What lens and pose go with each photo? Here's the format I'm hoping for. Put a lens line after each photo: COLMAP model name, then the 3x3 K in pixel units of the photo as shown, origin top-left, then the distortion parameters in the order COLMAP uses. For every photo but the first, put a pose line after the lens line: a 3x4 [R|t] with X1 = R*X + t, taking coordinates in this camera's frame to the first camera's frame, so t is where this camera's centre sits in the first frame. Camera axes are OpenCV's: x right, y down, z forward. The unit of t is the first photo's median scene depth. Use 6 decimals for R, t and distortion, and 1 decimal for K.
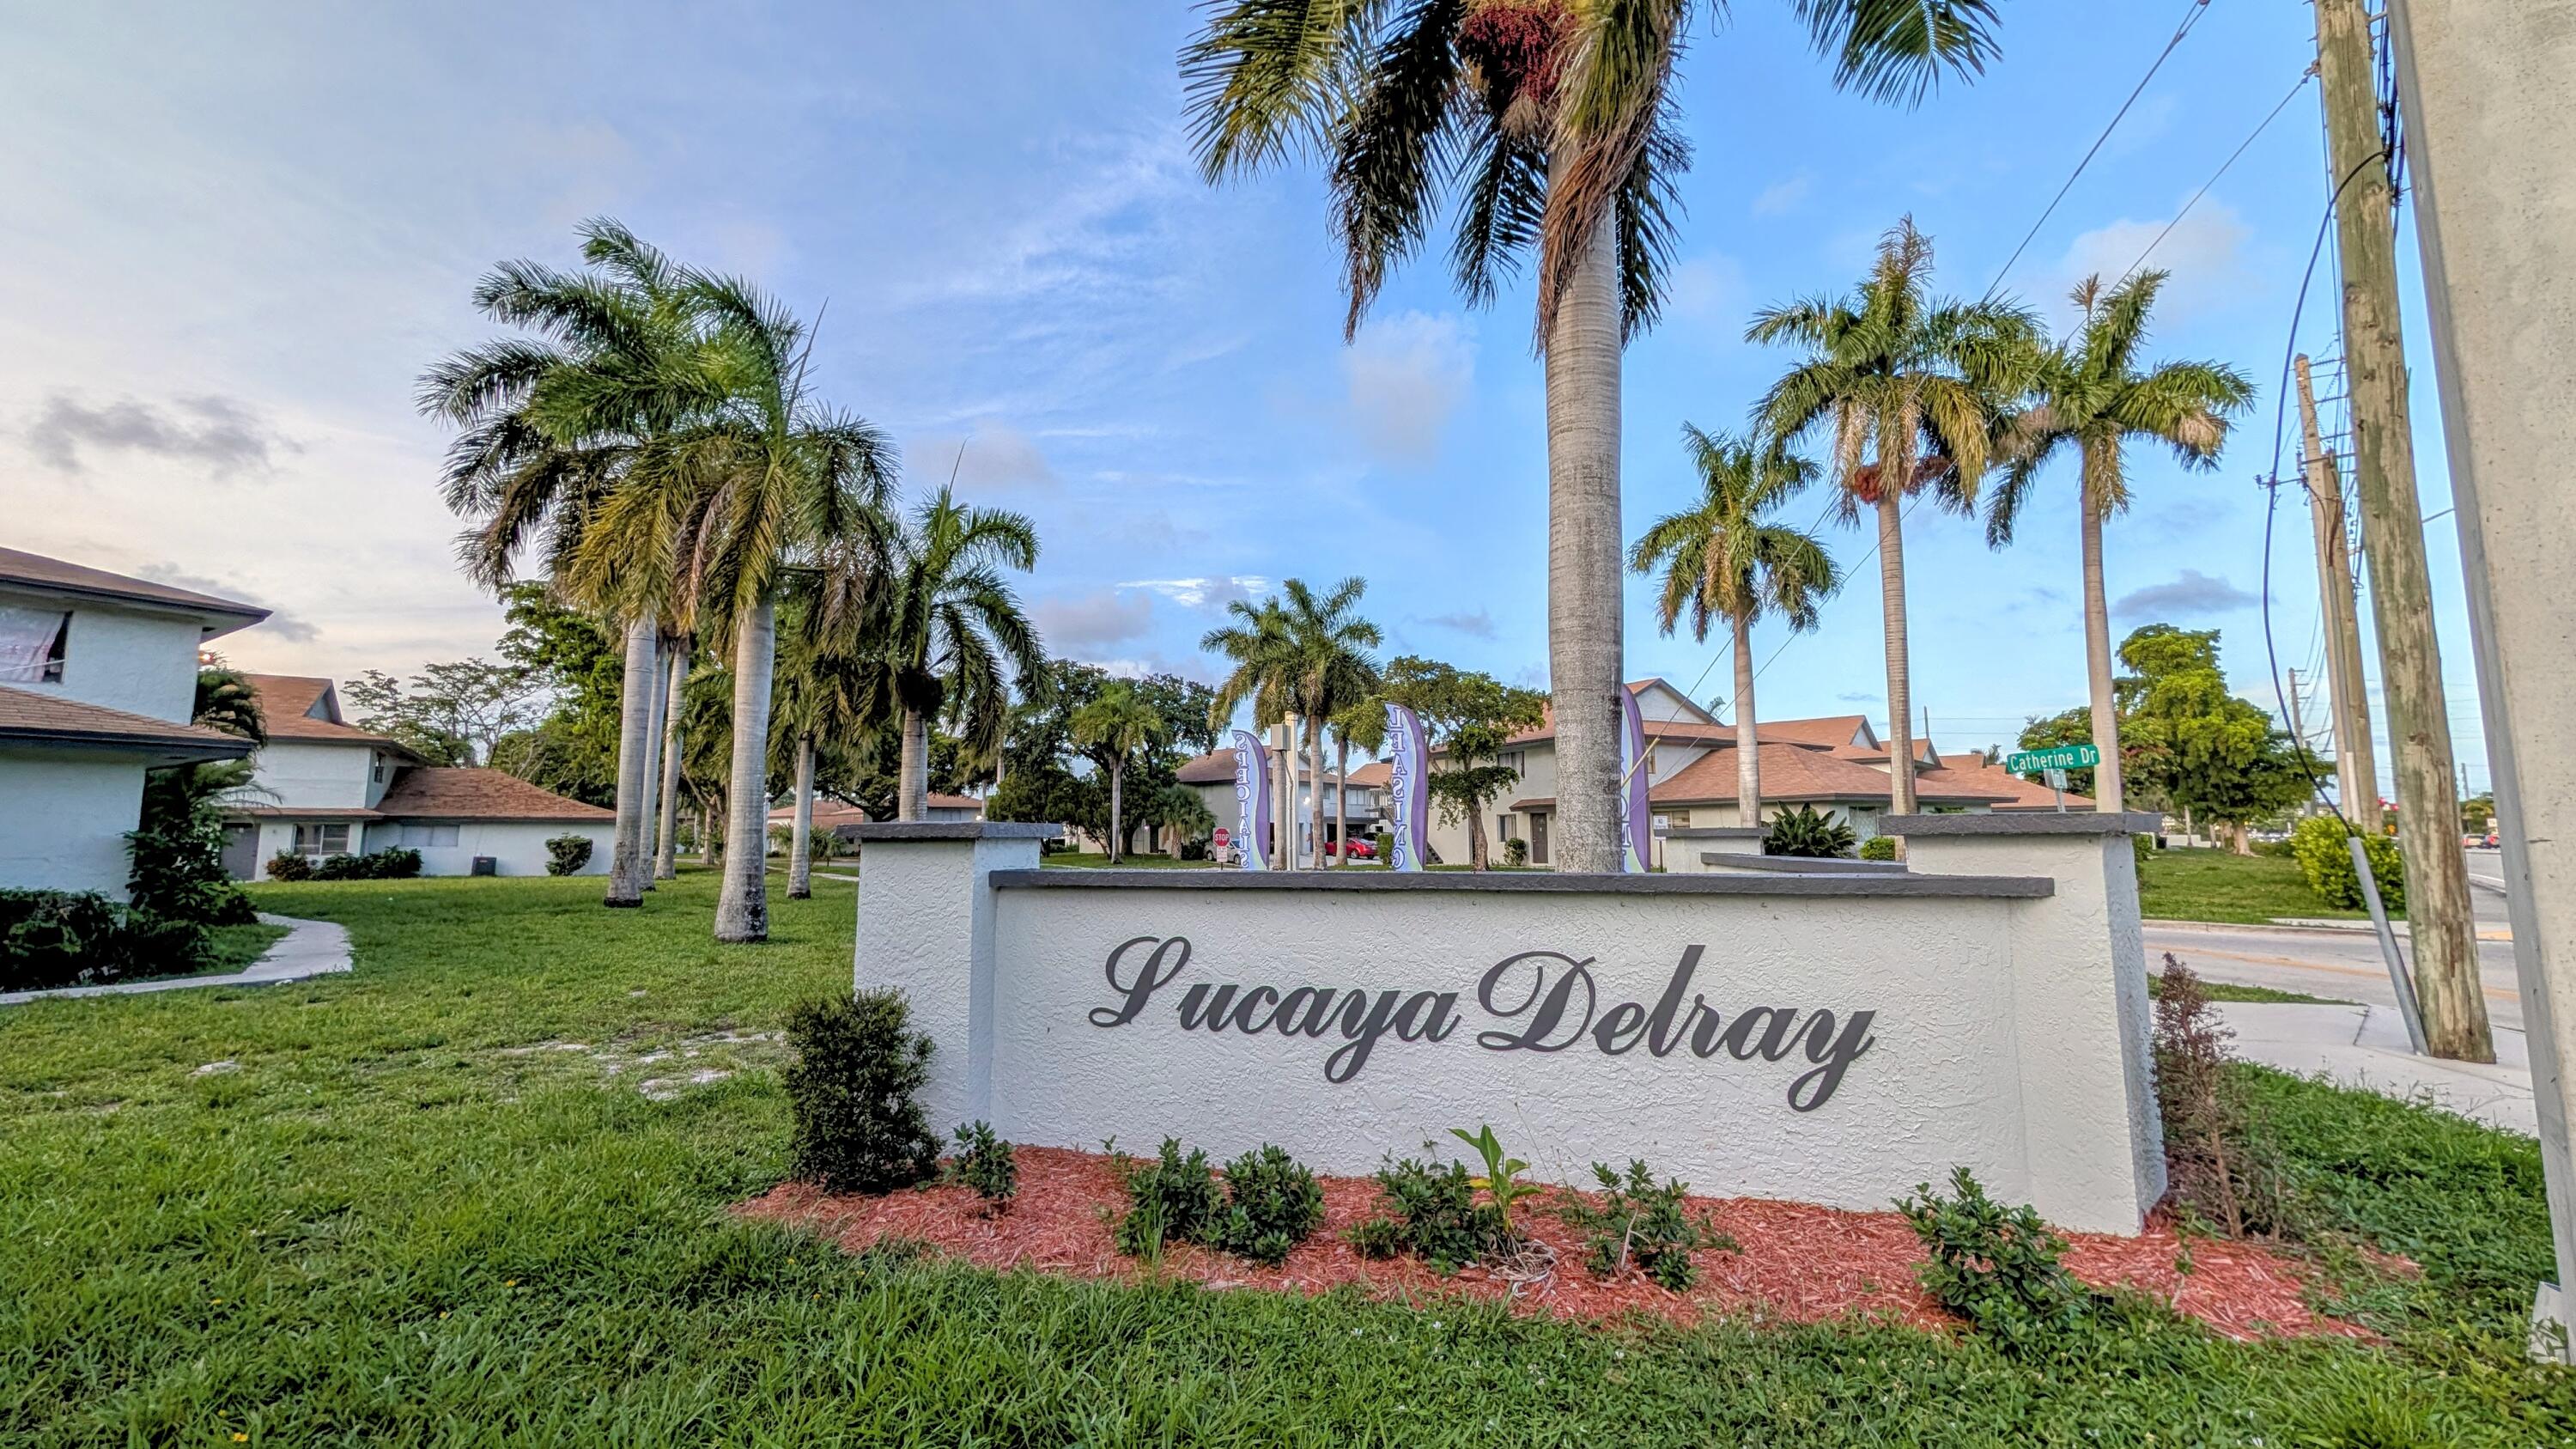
lens RADIAL K [[1025.1, 0, 1288.0], [0, 1025.1, 724.5], [0, 0, 1]] dist [-0.000655, 0.000083]
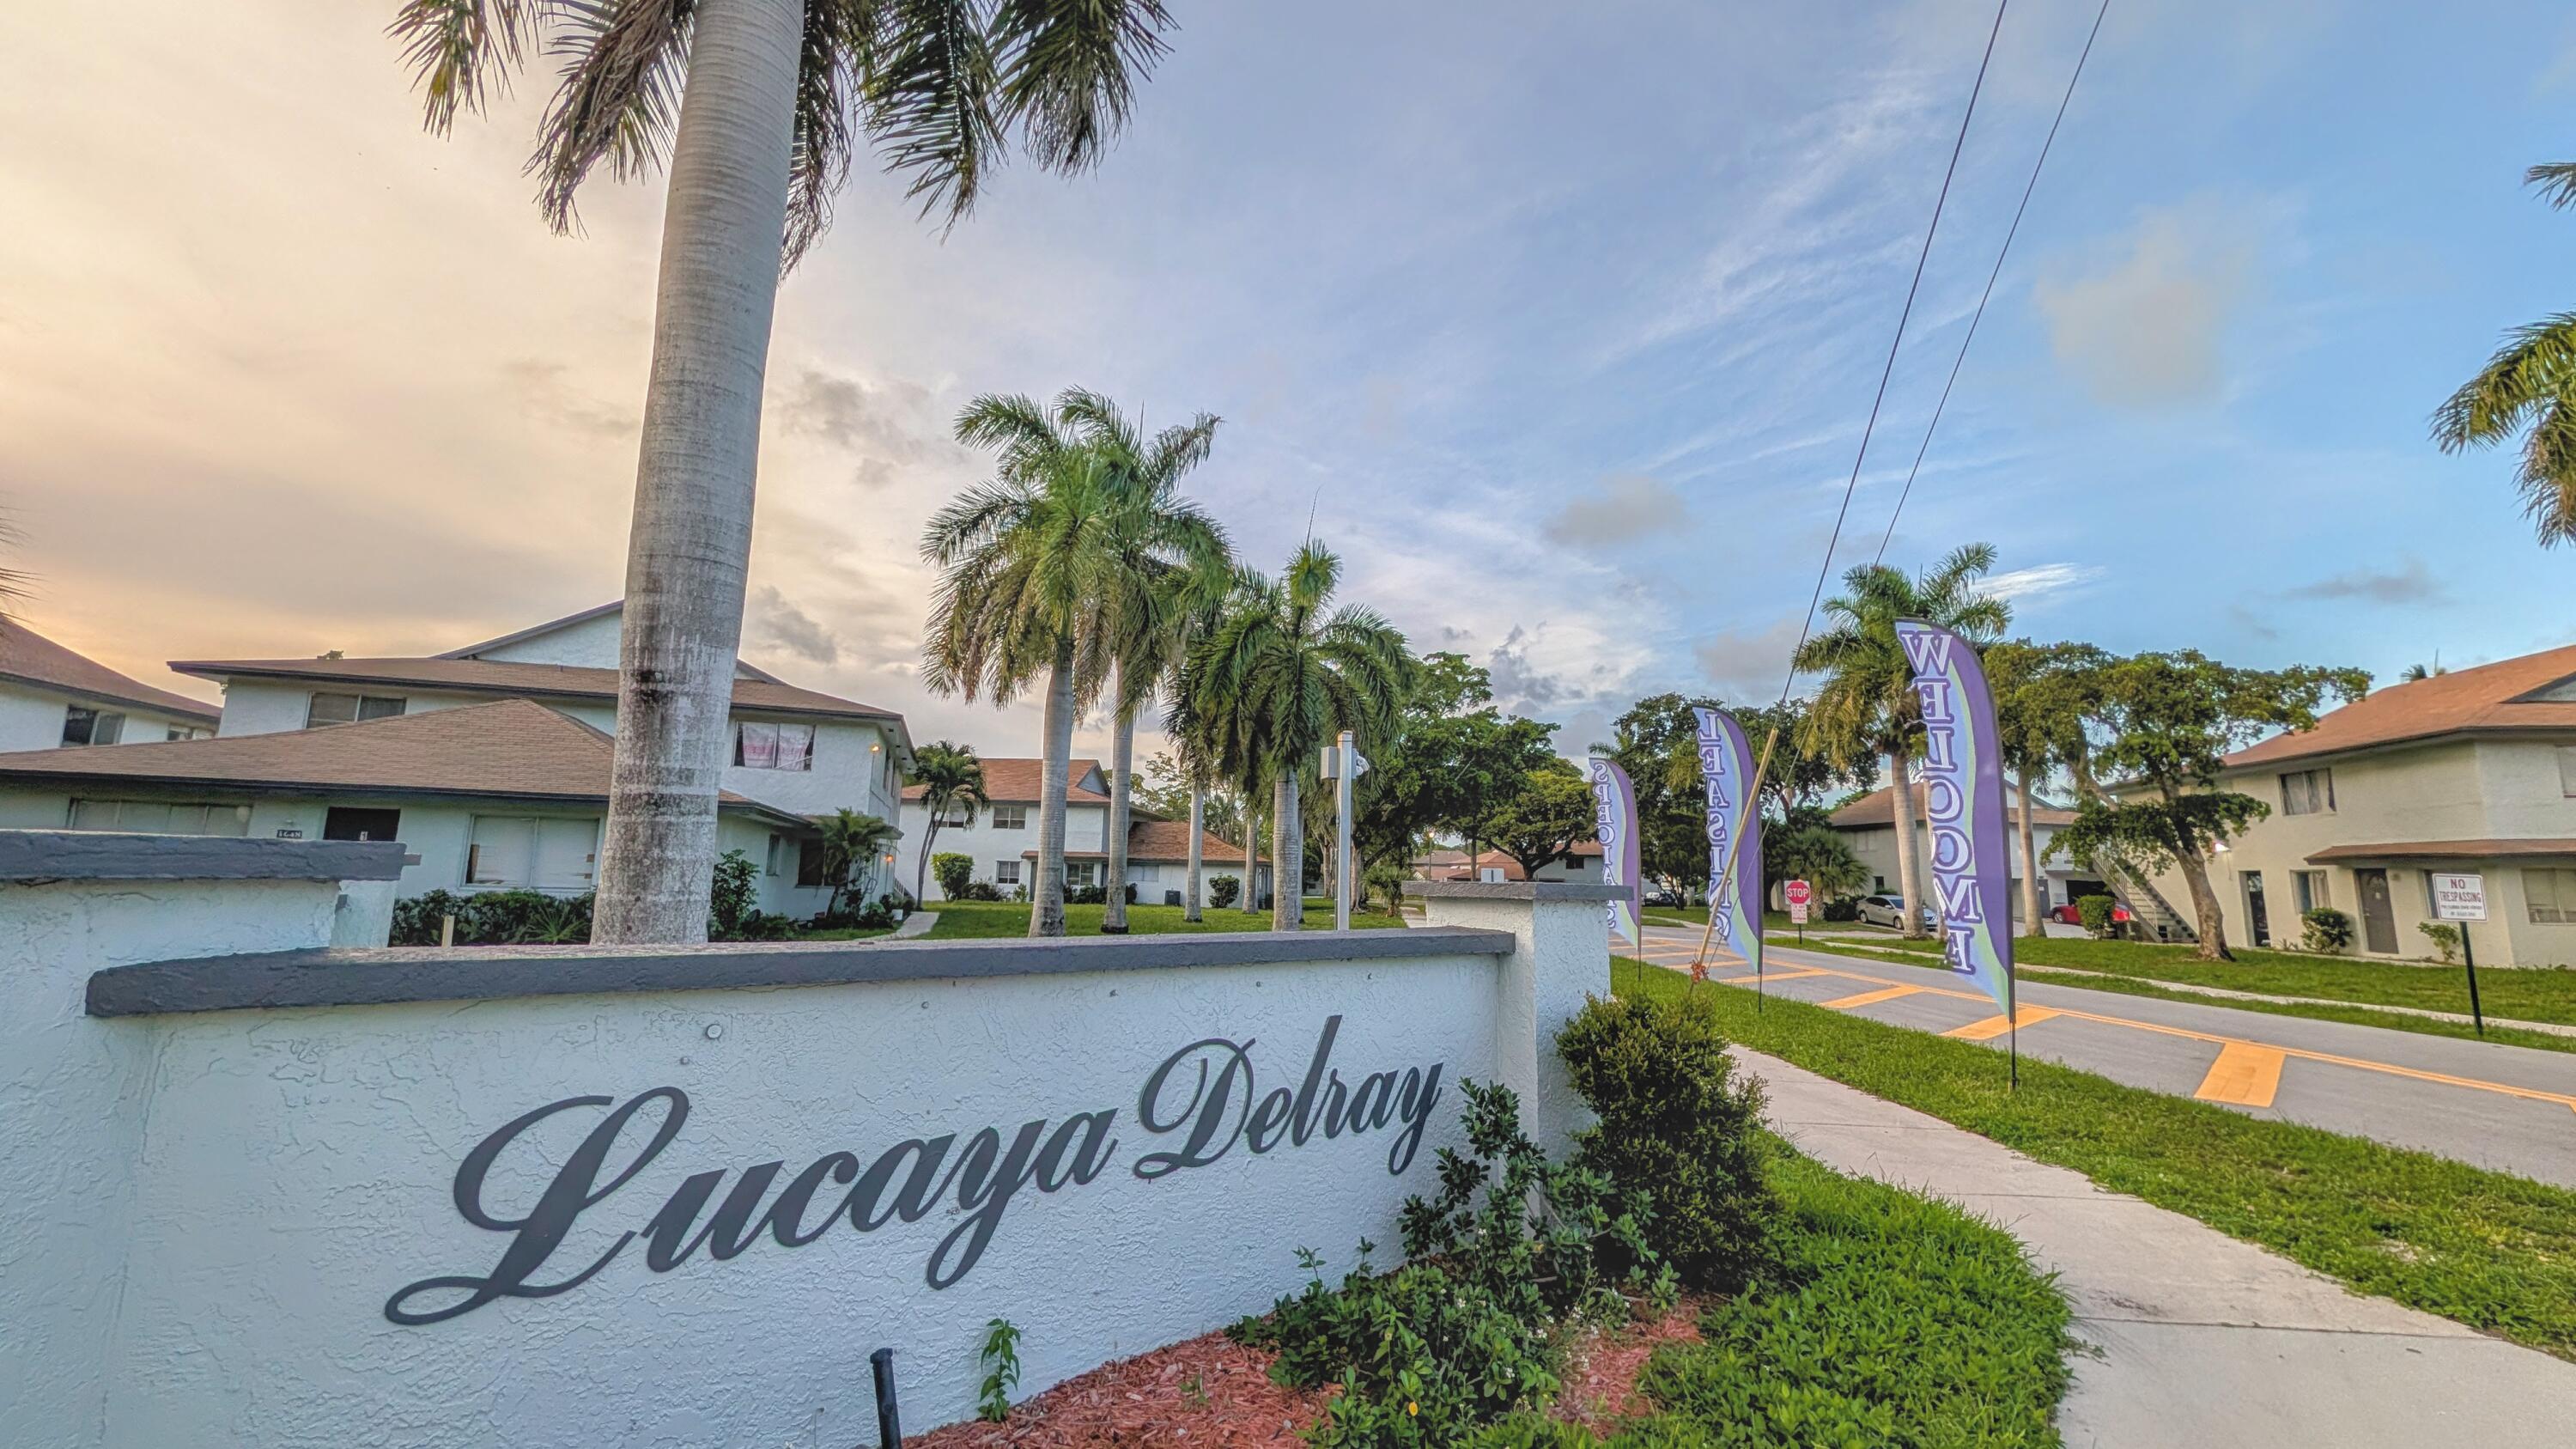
lens RADIAL K [[1025.1, 0, 1288.0], [0, 1025.1, 724.5], [0, 0, 1]] dist [-0.000655, 0.000083]
pose [[0.733972, -0.081053, -0.674326, 0.148725], [0.045182, 0.996481, -0.070596, 0.011932], [0.677675, 0.021348, 0.735052, 0.092669]]
